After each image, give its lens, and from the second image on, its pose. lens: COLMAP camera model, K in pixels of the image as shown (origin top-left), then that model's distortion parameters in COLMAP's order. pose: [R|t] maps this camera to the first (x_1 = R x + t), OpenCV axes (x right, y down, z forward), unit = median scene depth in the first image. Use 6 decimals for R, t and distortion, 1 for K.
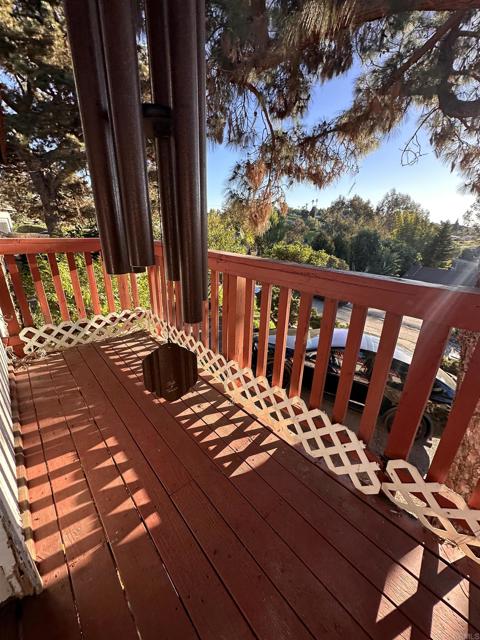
lens RADIAL K [[255.5, 0, 241.2], [0, 255.5, 320.7], [0, 0, 1]] dist [-0.011775, 0.002190]
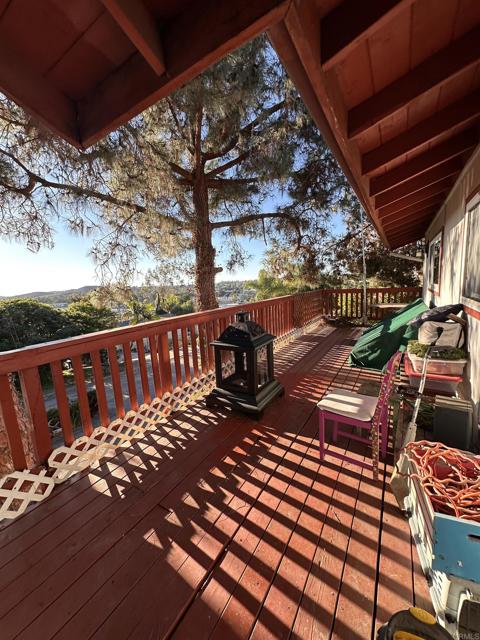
lens RADIAL K [[255.5, 0, 241.2], [0, 255.5, 320.7], [0, 0, 1]] dist [-0.011775, 0.002190]
pose [[-0.288906, -0.137919, 0.947371, -0.556127], [0.385986, 0.888795, 0.247100, -0.064961], [-0.876098, 0.437061, -0.203543, -0.045325]]
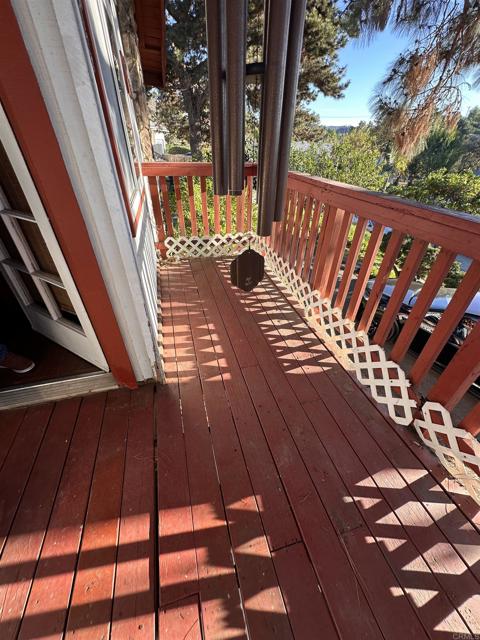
lens RADIAL K [[255.5, 0, 241.2], [0, 255.5, 320.7], [0, 0, 1]] dist [-0.011775, 0.002190]
pose [[0.895173, 0.245275, -0.372163, 0.097185], [-0.146579, 0.950529, 0.273879, 0.023142], [0.420927, -0.190618, 0.886840, -0.111275]]
